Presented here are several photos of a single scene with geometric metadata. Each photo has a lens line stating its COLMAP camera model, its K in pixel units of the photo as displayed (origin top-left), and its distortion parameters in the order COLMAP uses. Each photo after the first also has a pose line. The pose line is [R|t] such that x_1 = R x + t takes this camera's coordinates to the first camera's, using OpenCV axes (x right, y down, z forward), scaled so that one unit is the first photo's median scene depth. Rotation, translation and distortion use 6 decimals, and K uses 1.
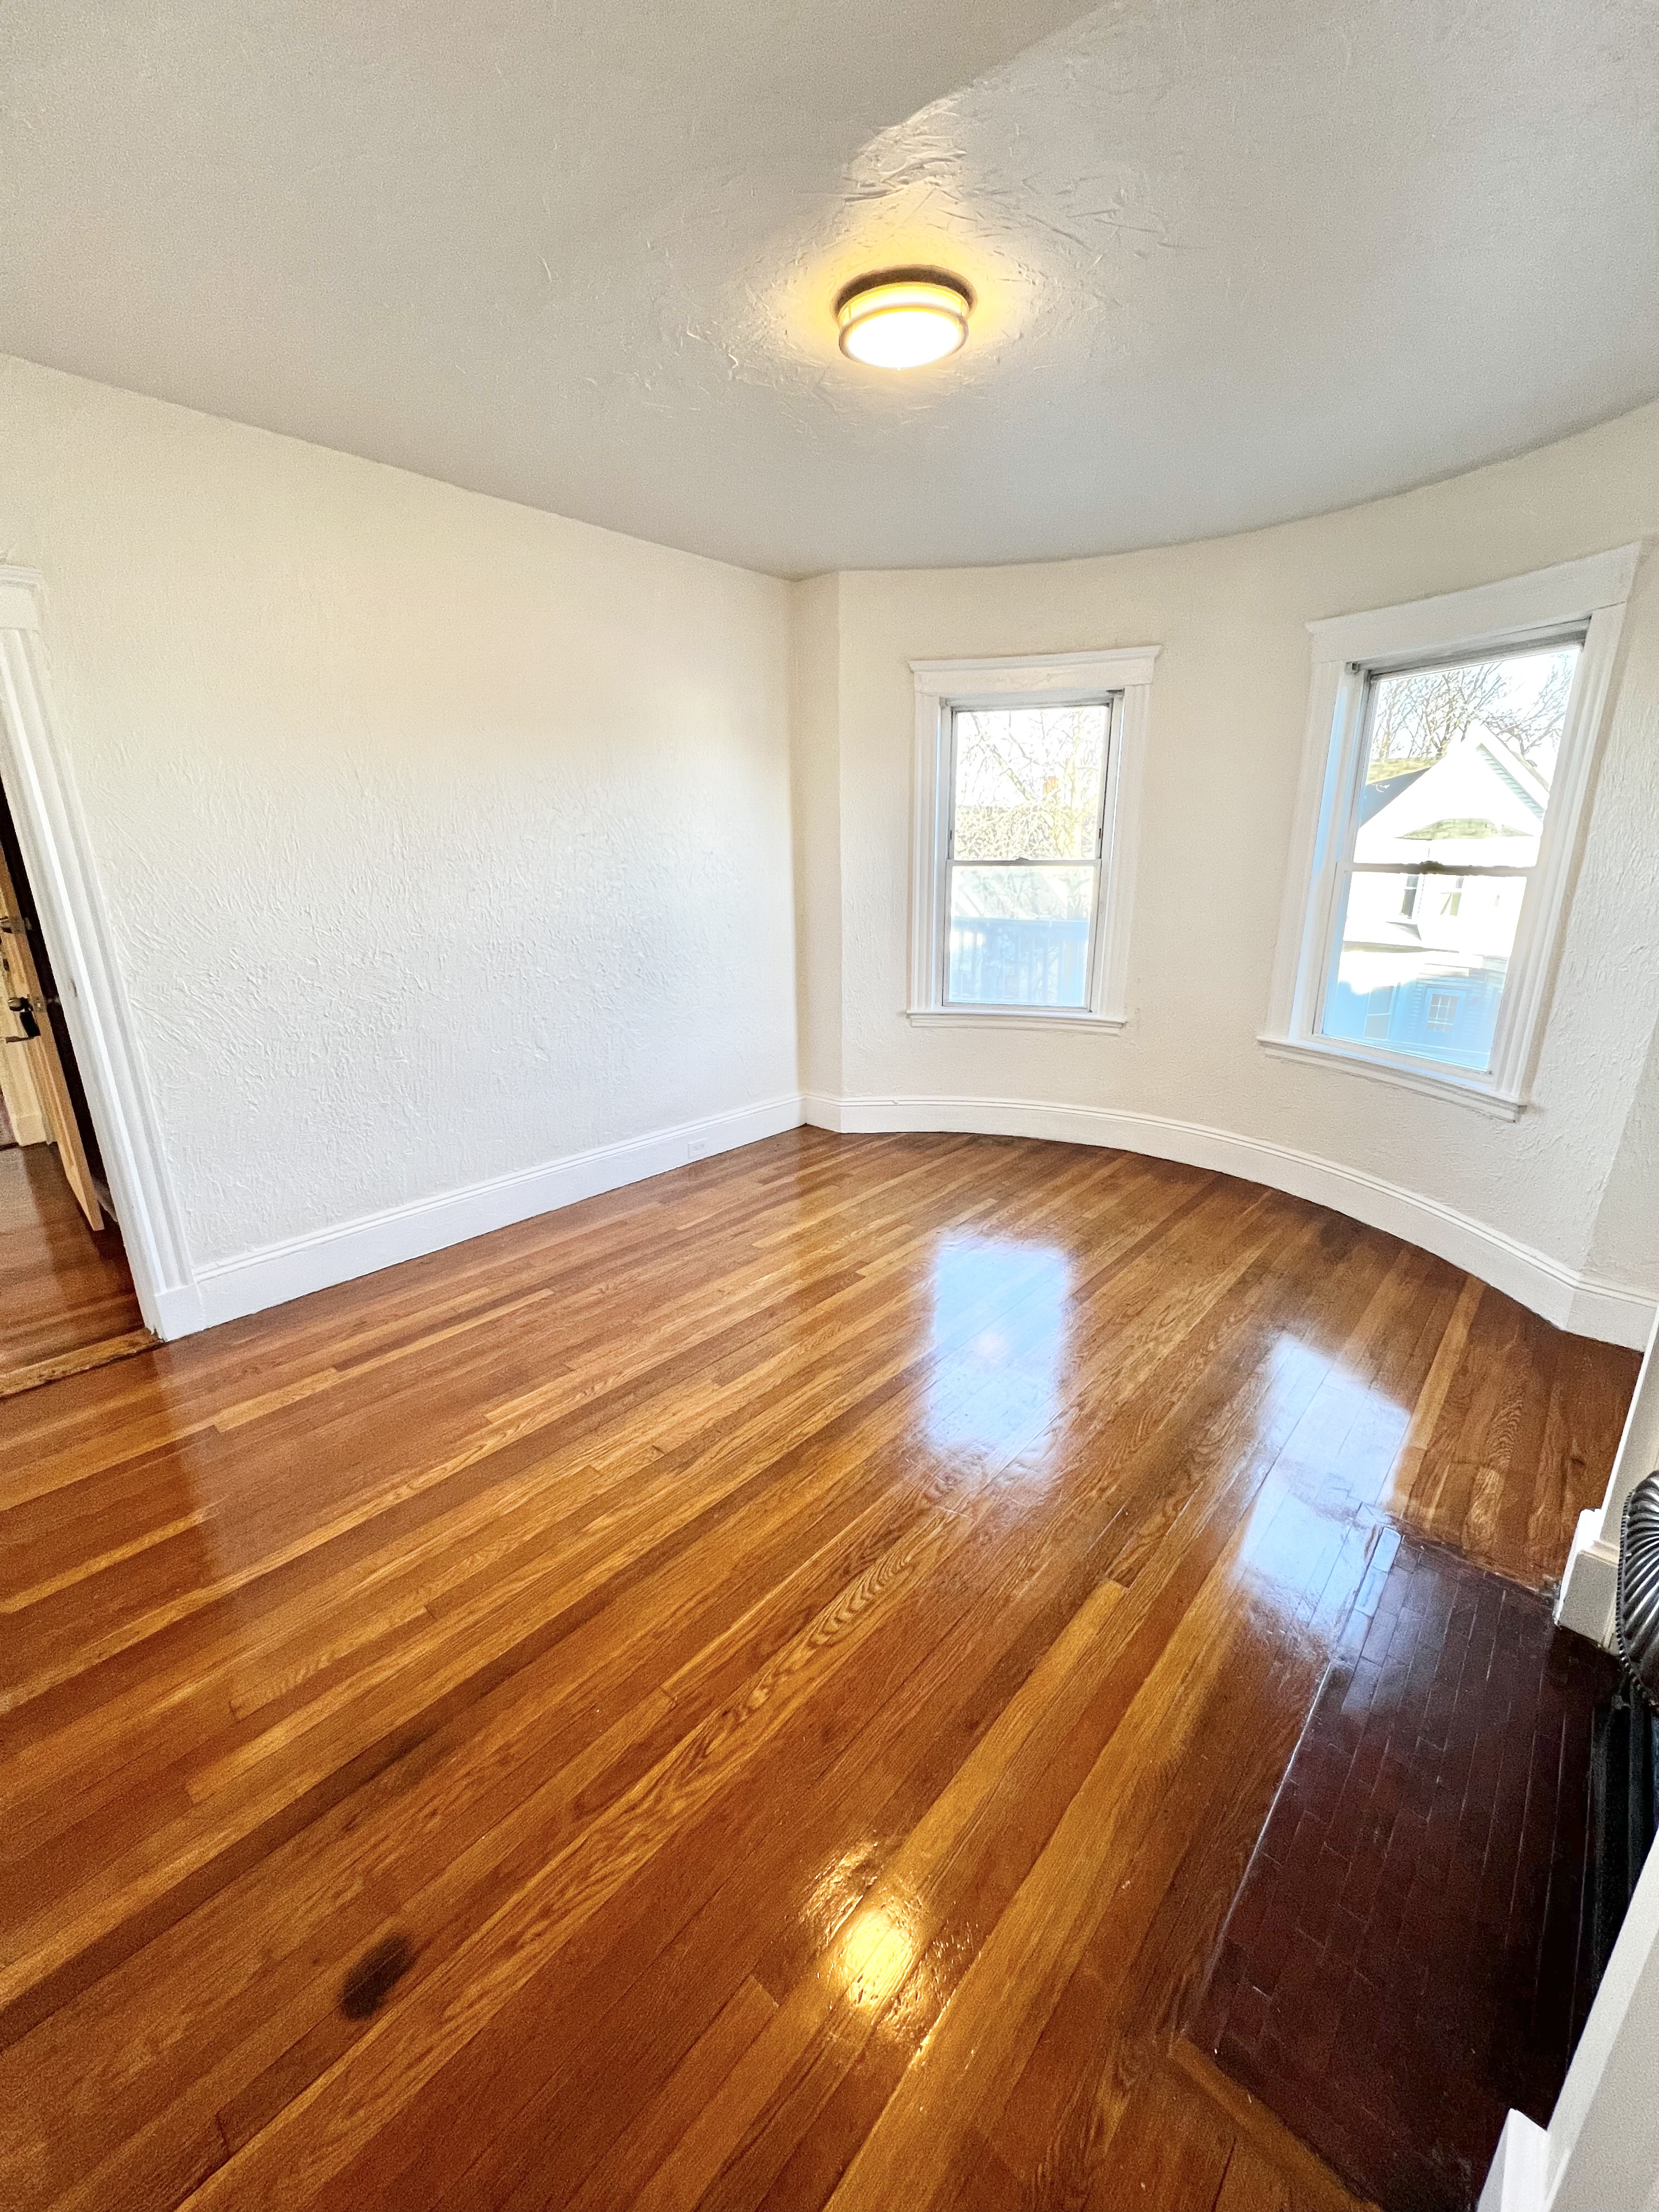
lens RADIAL K [[888.0, 0, 846.6], [0, 888.0, 1100.2], [0, 0, 1]] dist [-0.001376, 0.000071]
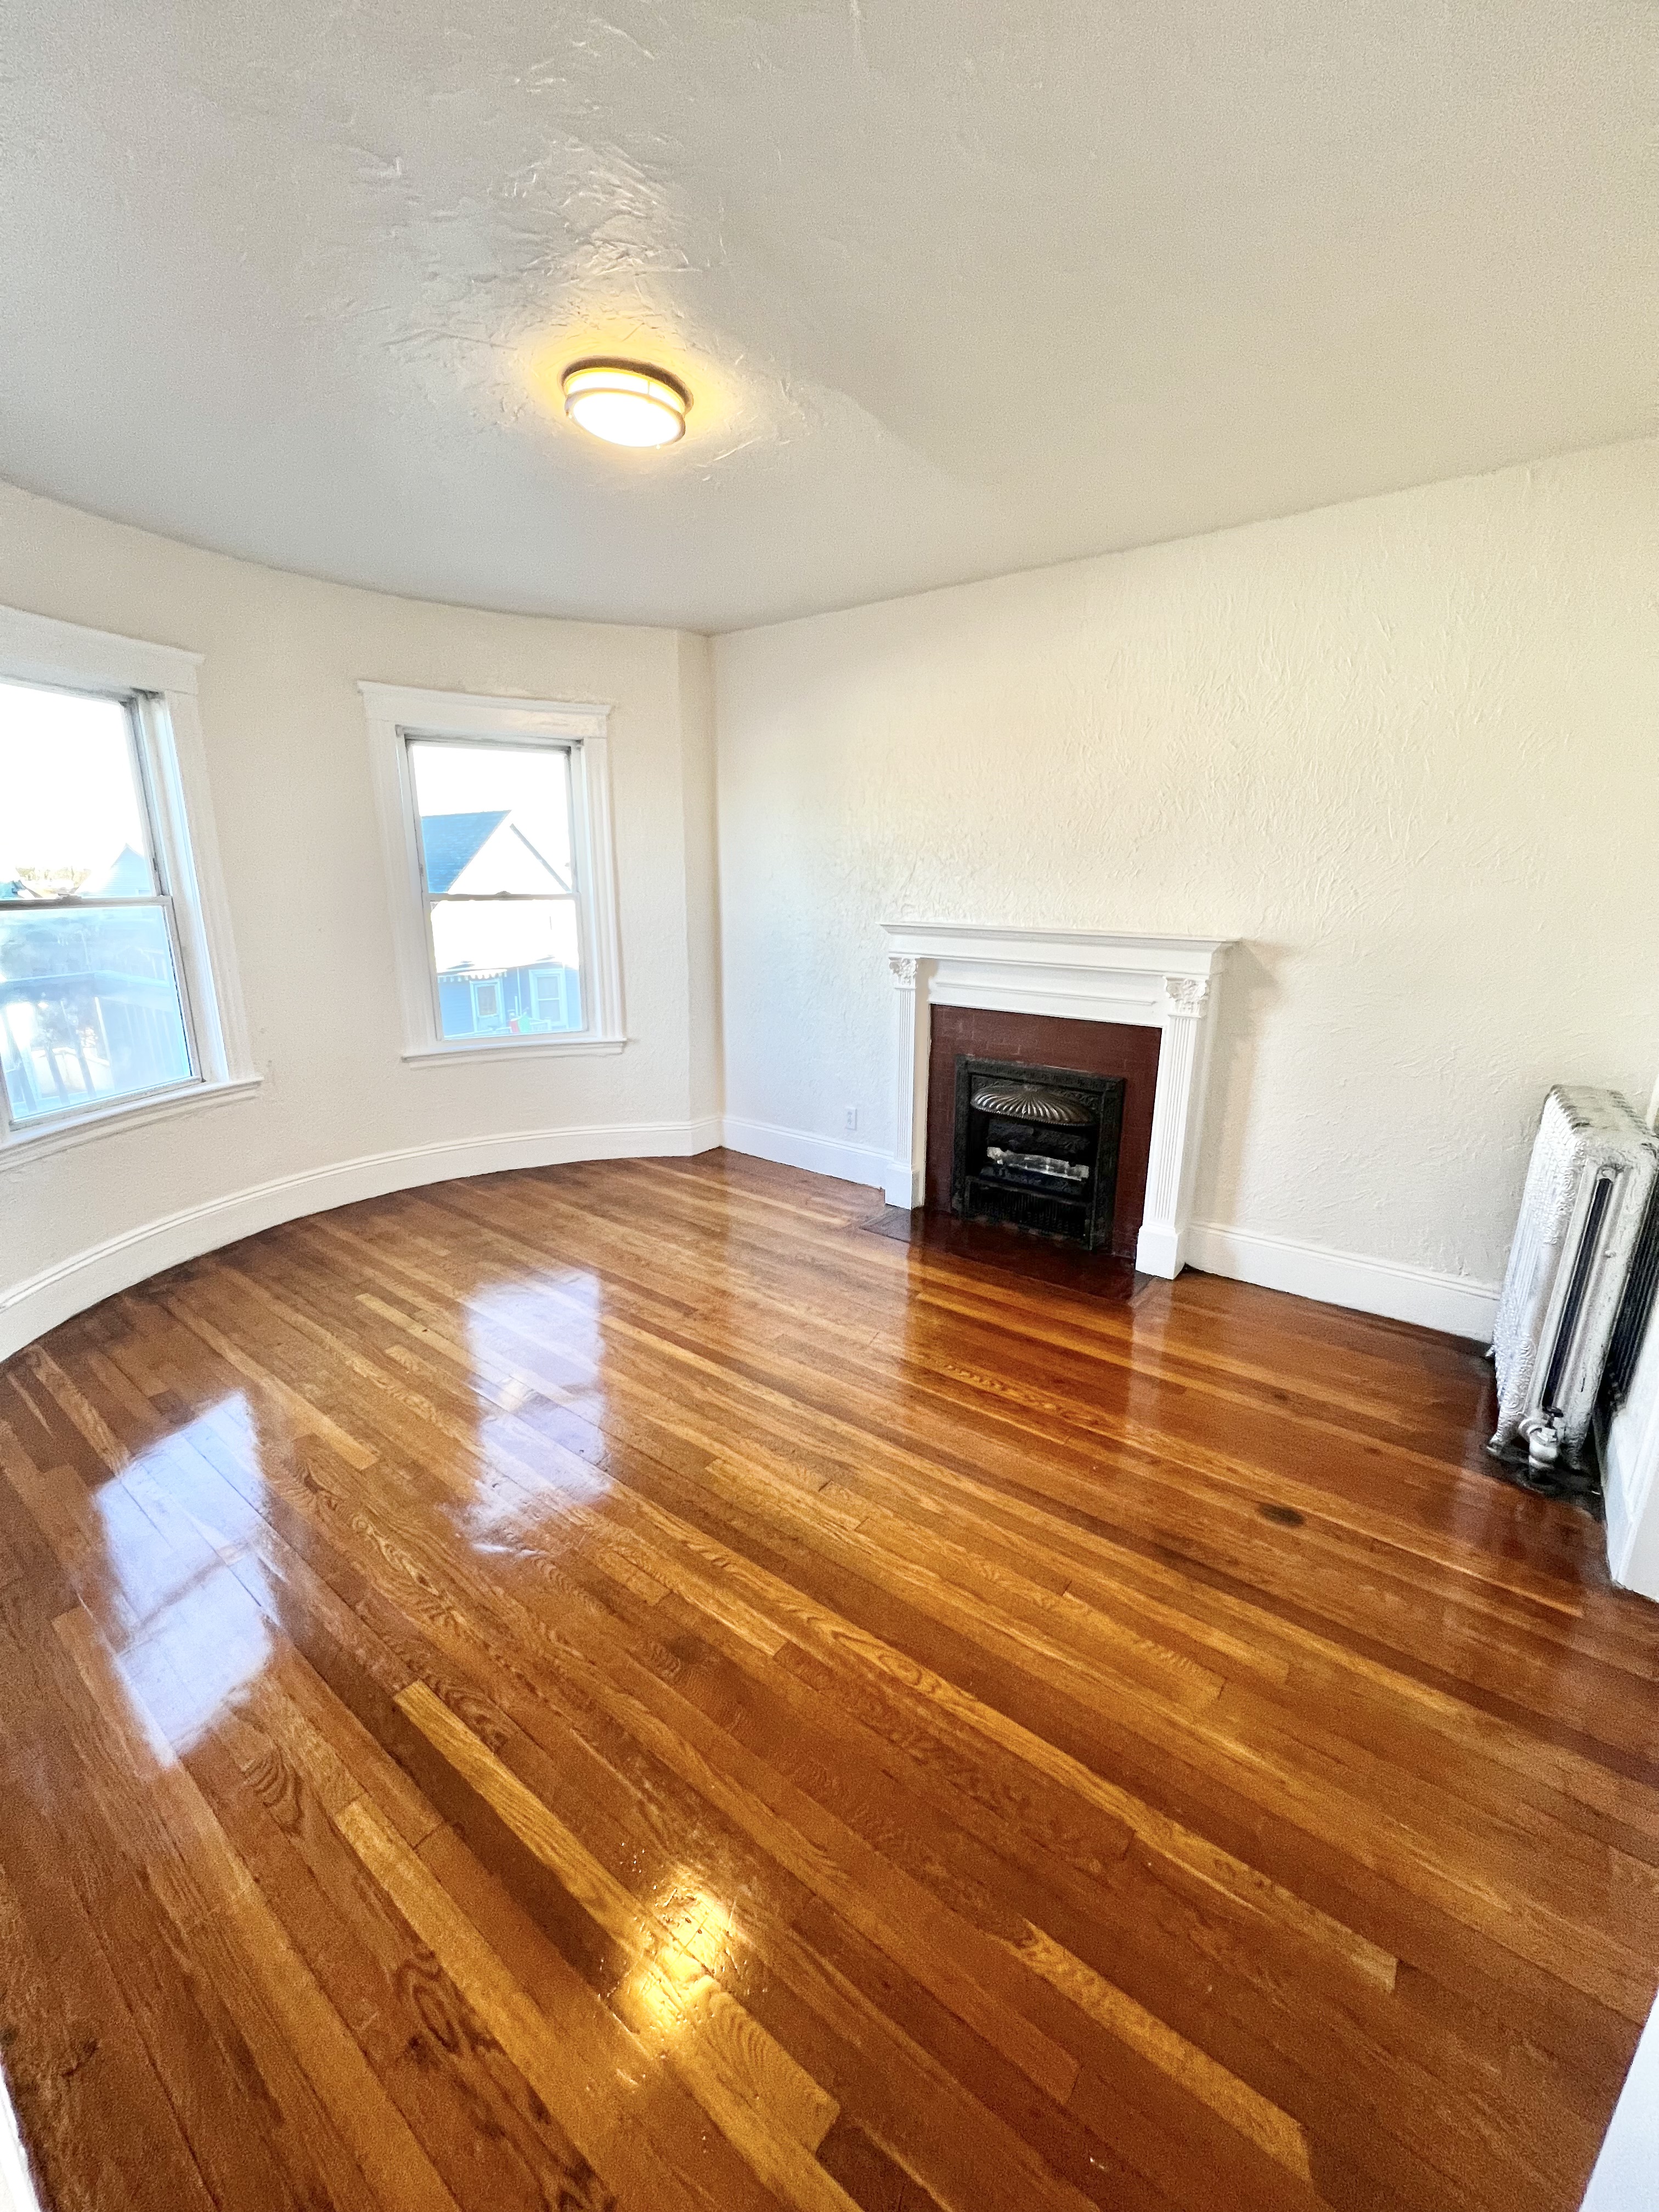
lens RADIAL K [[879.6, 0, 823.2], [0, 879.6, 1101.2], [0, 0, 1]] dist [-0.001518, -0.000121]
pose [[-0.064919, -0.240284, 0.968529, -0.936059], [0.275282, 0.928603, 0.248830, -0.217281], [-0.959169, 0.282772, 0.005862, 0.778732]]
